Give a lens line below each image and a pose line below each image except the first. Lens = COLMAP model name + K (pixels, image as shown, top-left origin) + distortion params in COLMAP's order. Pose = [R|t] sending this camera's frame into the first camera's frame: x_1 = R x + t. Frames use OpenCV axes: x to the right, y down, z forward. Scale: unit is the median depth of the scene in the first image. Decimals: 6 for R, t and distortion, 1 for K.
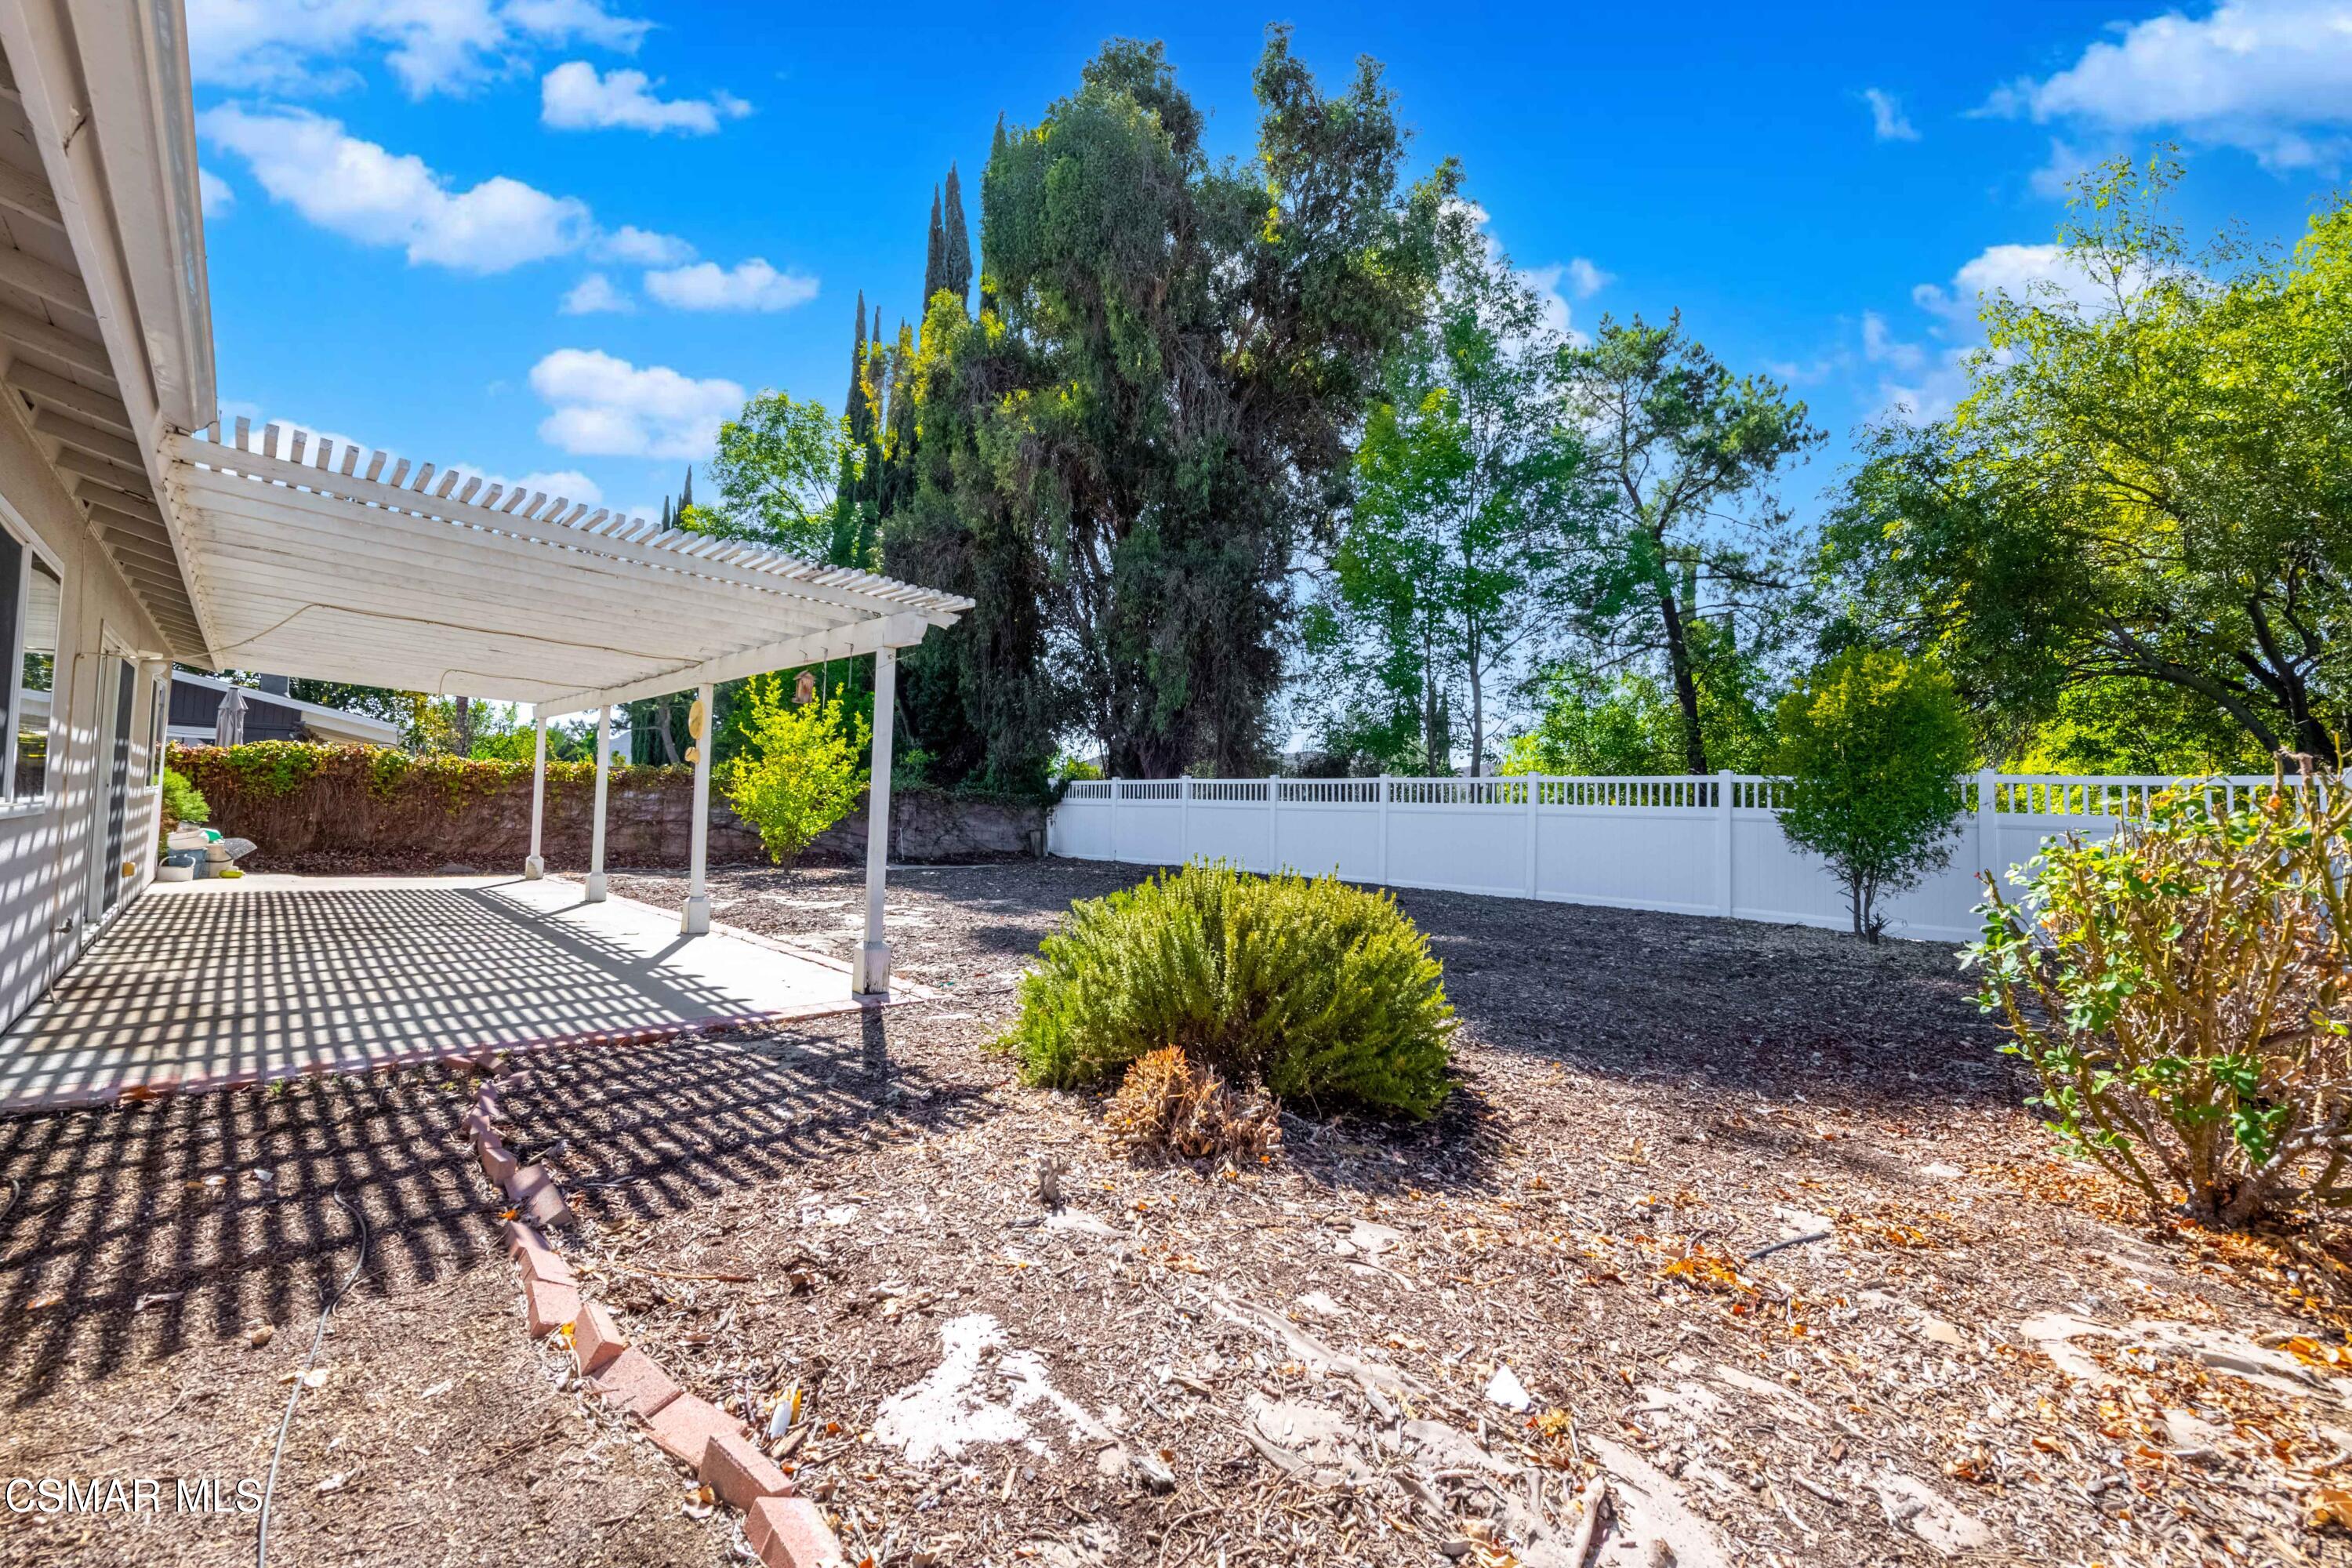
lens RADIAL K [[936.9, 0, 1197.5], [0, 936.9, 797.2], [0, 0, 1]] dist [-0.003522, -0.000340]
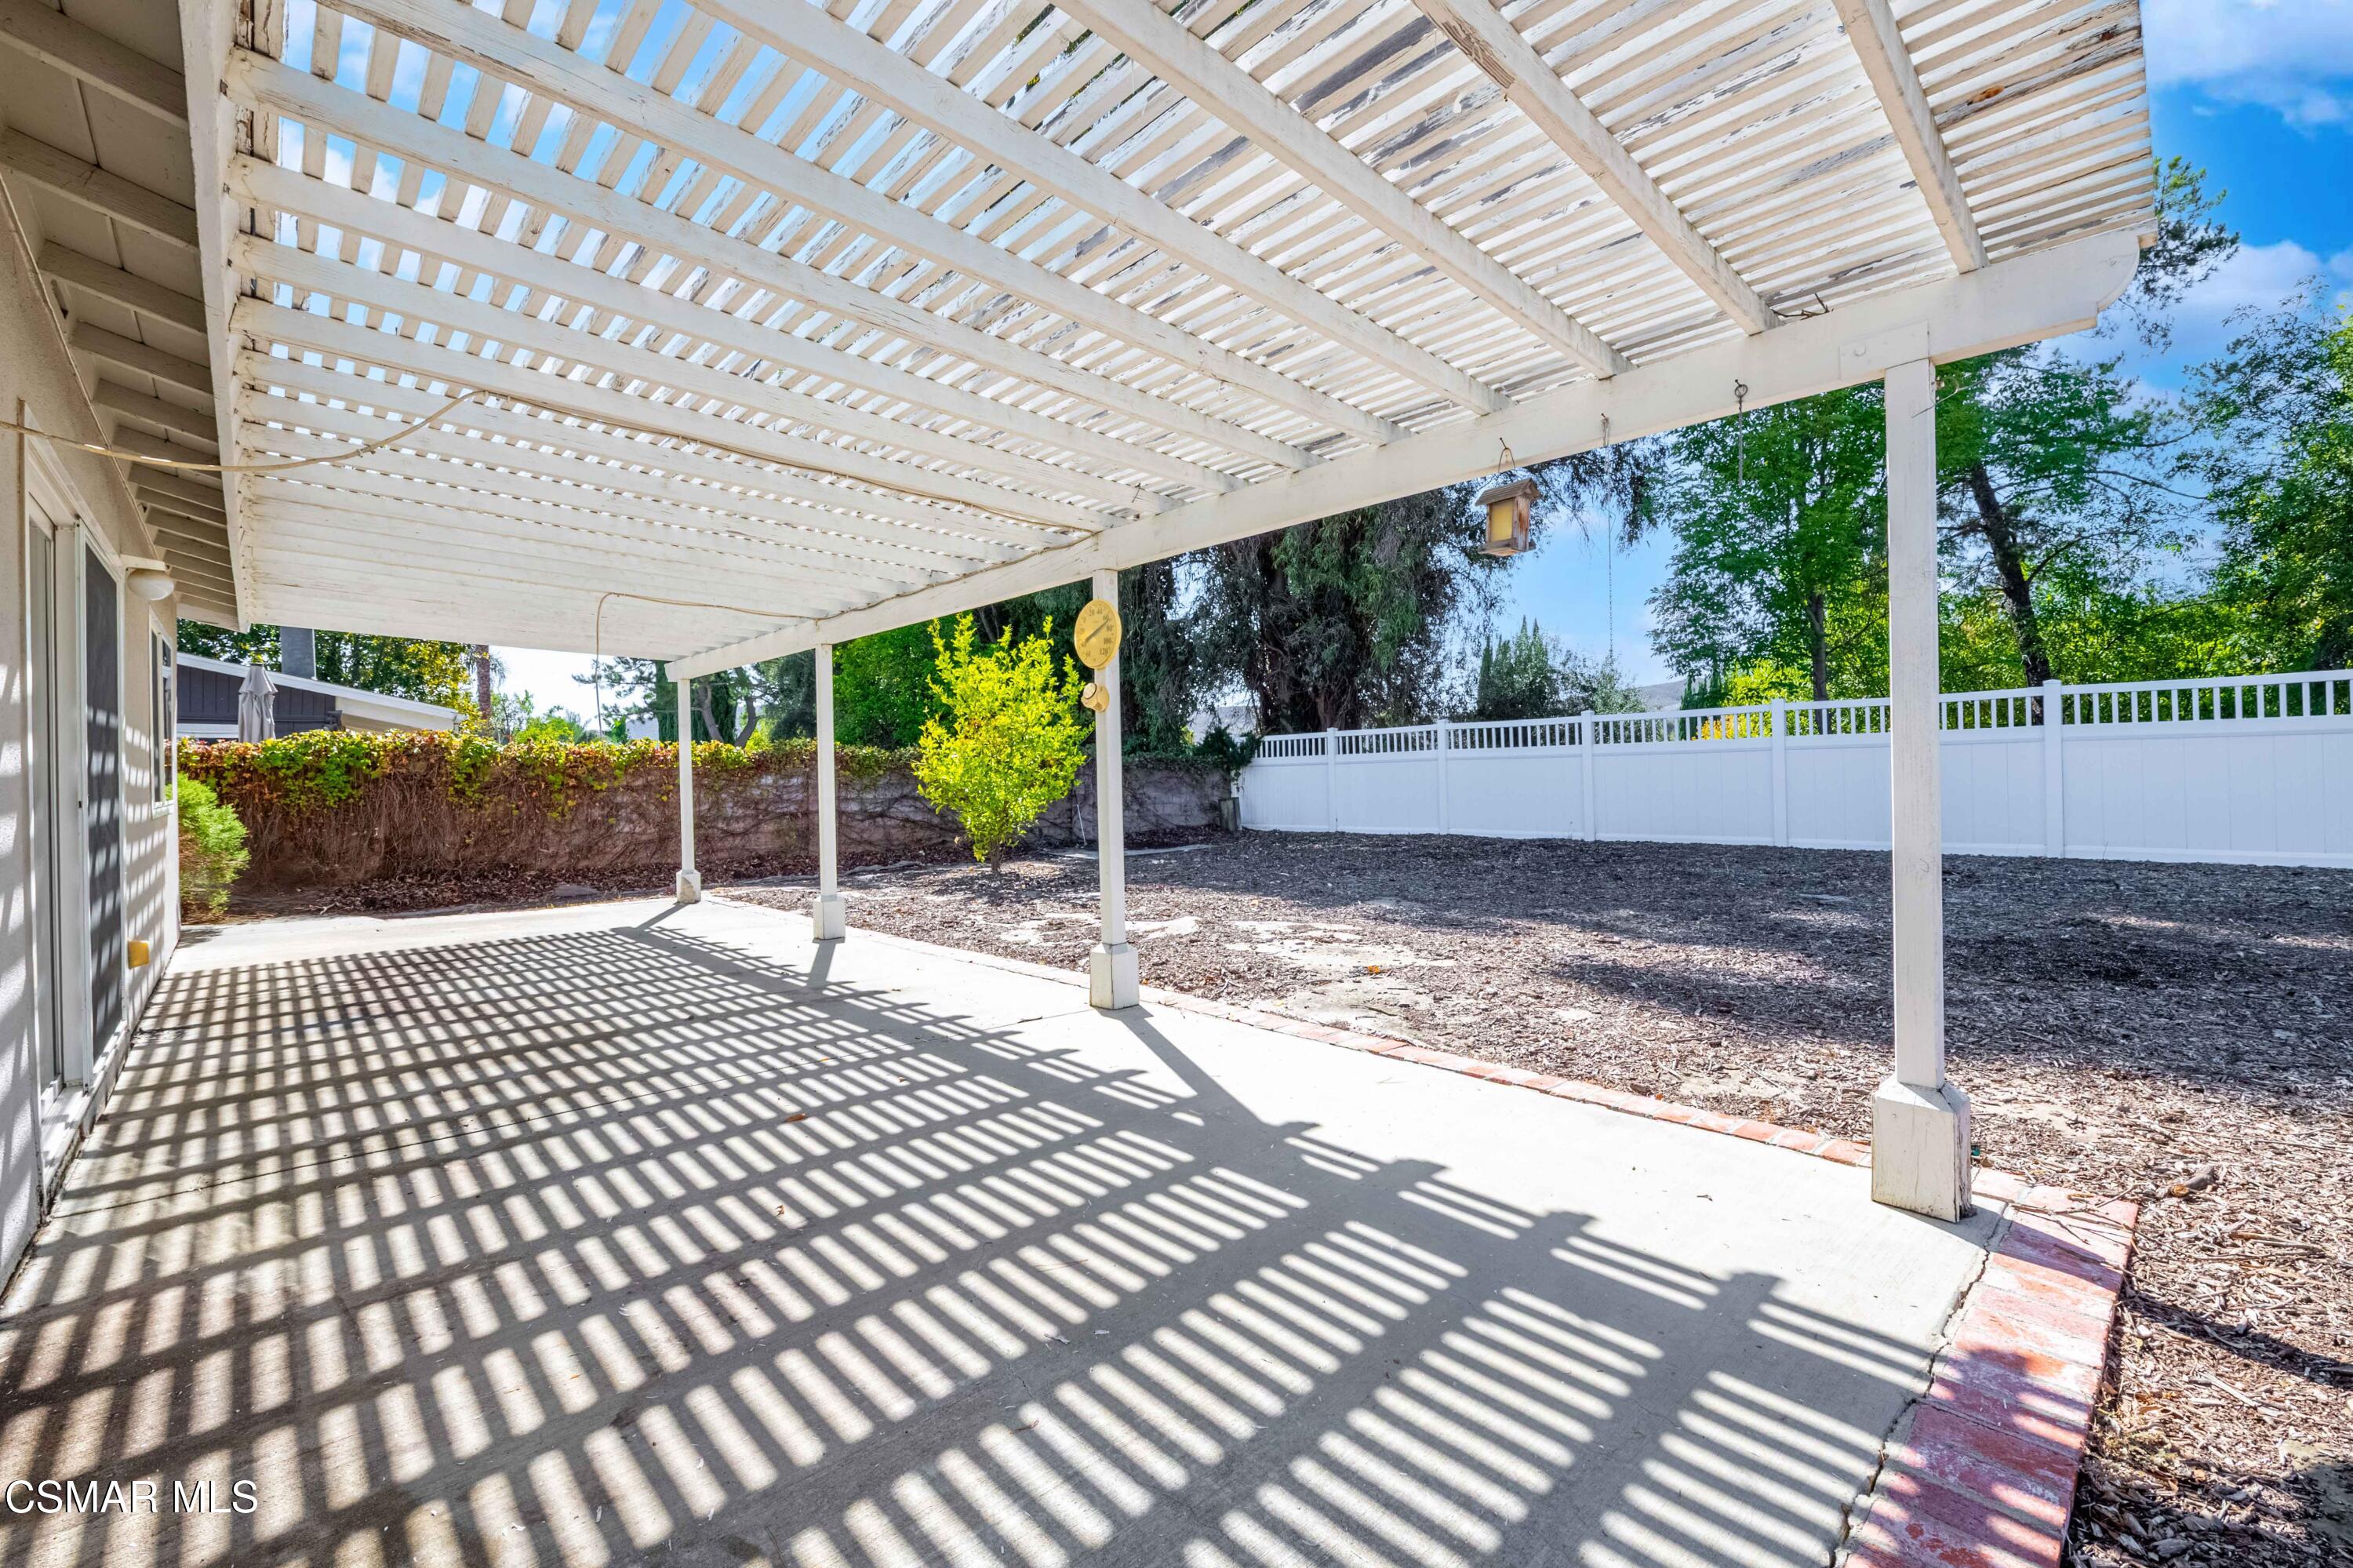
lens RADIAL K [[937.3, 0, 1178.6], [0, 937.3, 788.1], [0, 0, 1]] dist [-0.003522, -0.000340]
pose [[0.998525, -0.052944, -0.012008, -0.278160], [0.053298, 0.998085, 0.031400, -0.002578], [0.010322, -0.031994, 0.999435, 0.244942]]
